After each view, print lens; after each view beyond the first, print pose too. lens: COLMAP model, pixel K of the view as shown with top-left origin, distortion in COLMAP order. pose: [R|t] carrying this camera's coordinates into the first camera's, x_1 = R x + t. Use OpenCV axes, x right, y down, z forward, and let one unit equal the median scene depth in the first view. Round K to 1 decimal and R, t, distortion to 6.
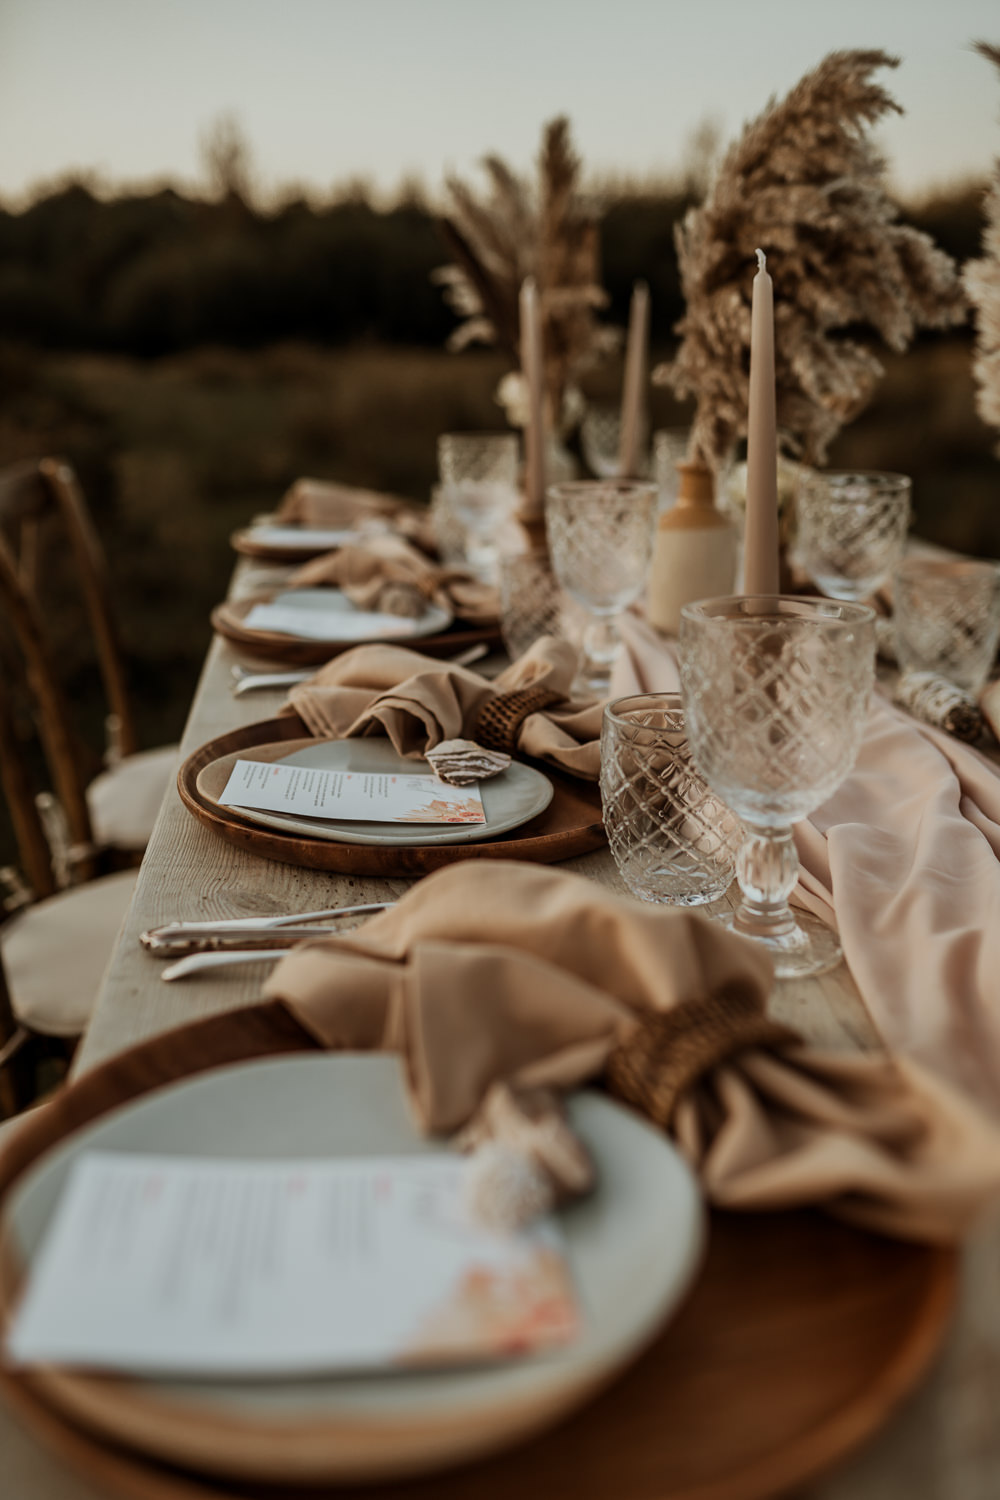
lens RADIAL K [[1399.1, 0, 500.3], [0, 1399.1, 785.5], [0, 0, 1]] dist [-0.001261, -0.005833]
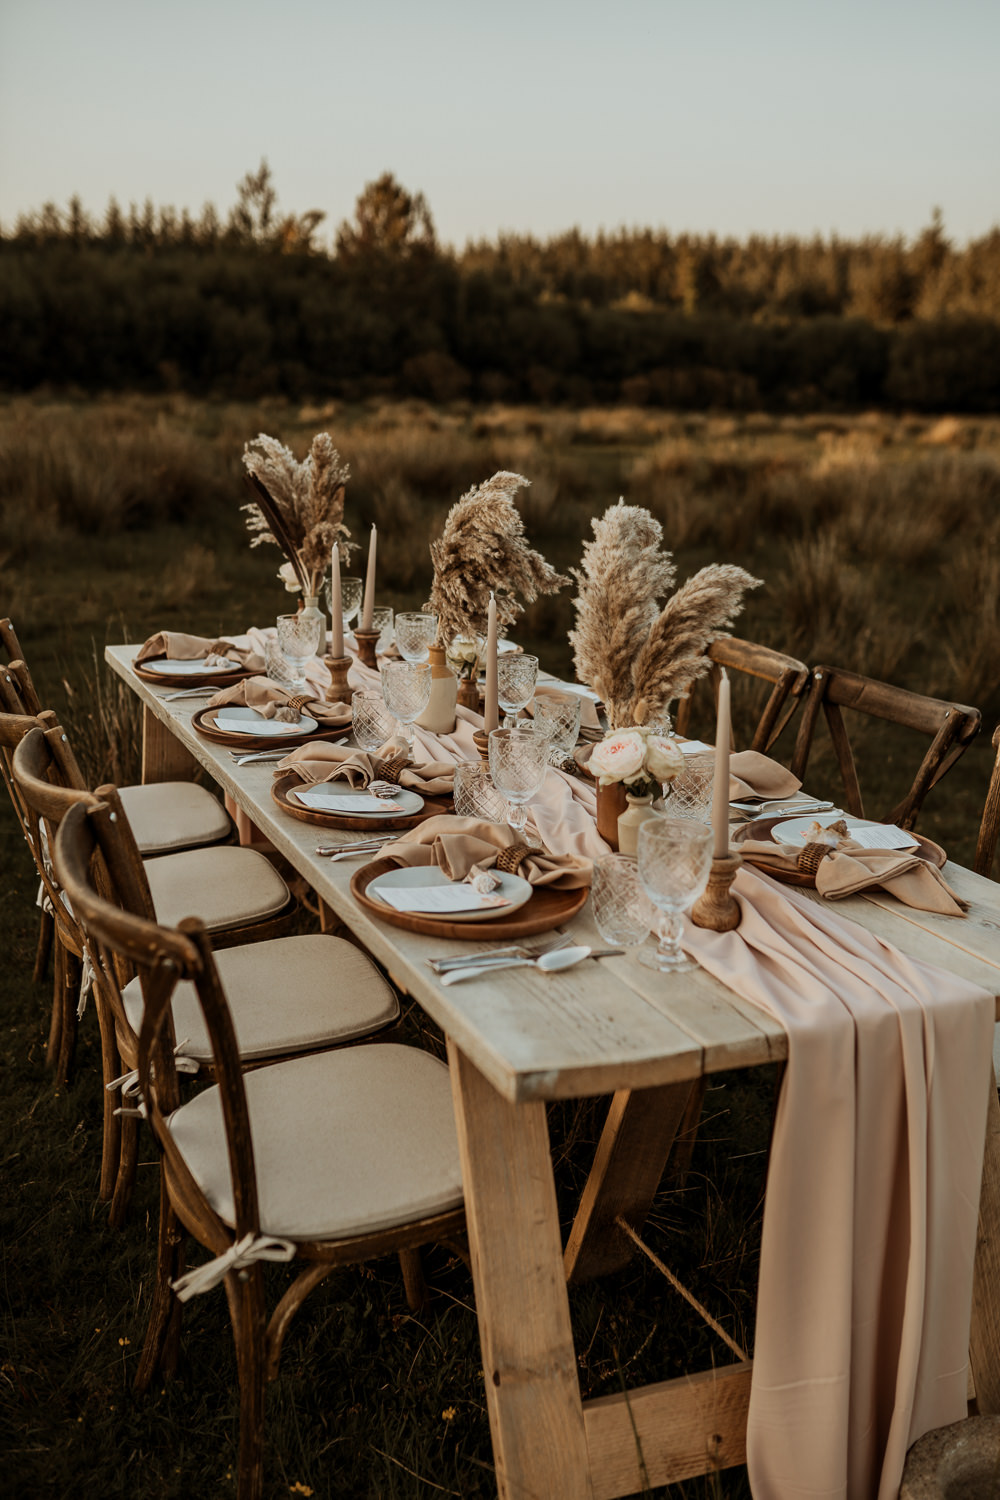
lens RADIAL K [[1399.1, 0, 500.3], [0, 1399.1, 785.5], [0, 0, 1]] dist [-0.001261, -0.005833]
pose [[0.954975, -0.040423, 0.293920, -0.537651], [0.050474, 0.998369, -0.026691, 0.051178], [-0.292362, 0.040325, 0.955457, -1.387818]]
